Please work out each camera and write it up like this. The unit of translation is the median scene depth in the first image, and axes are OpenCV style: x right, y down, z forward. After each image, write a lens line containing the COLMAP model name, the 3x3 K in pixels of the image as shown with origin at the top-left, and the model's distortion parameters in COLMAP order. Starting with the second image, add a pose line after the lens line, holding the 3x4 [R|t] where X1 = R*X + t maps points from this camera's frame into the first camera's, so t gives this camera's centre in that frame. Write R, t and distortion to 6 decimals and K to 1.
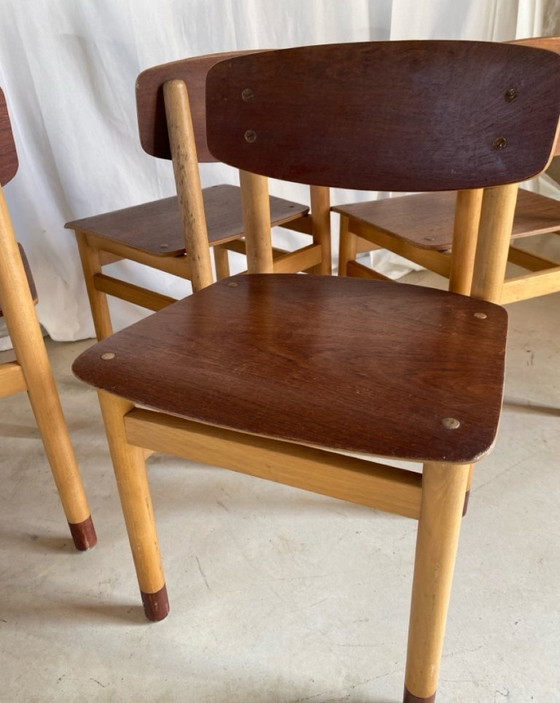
lens RADIAL K [[566.2, 0, 279.0], [0, 566.2, 358.6], [0, 0, 1]] dist [-0.001225, -0.001666]
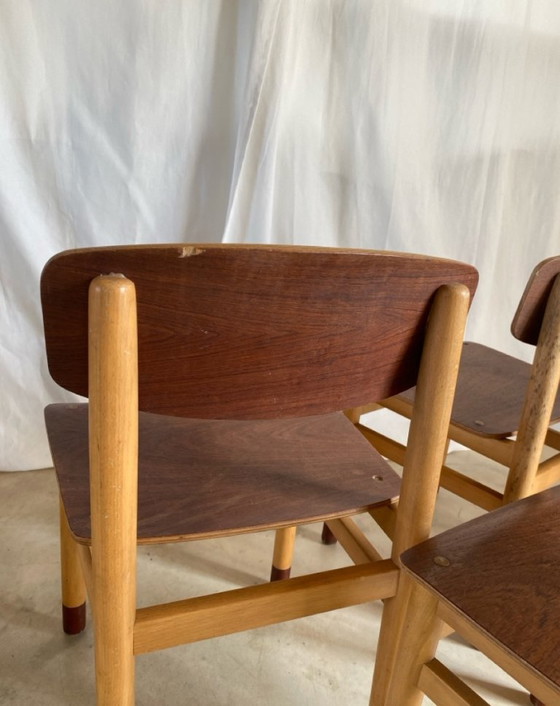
lens RADIAL K [[564.4, 0, 284.6], [0, 564.4, 371.1], [0, 0, 1]] dist [0.006116, 0.003289]
pose [[0.982102, 0.170818, -0.079358, -0.306909], [-0.180822, 0.973011, -0.143364, -0.063352], [0.052727, 0.155147, 0.986483, 0.048083]]
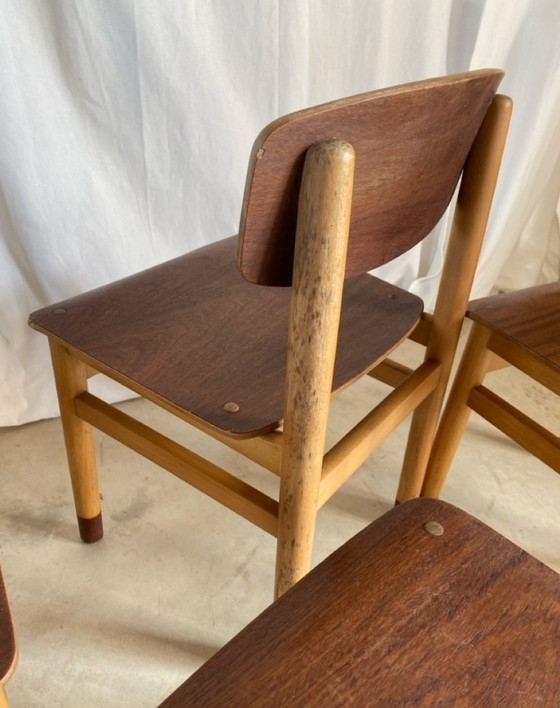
lens RADIAL K [[573.4, 0, 279.1], [0, 573.4, 369.7], [0, 0, 1]] dist [-0.002665, -0.012353]
pose [[0.989869, 0.041697, 0.135722, -0.158474], [-0.054951, 0.993919, 0.095422, -0.198353], [-0.130917, -0.101913, 0.986141, 0.301050]]
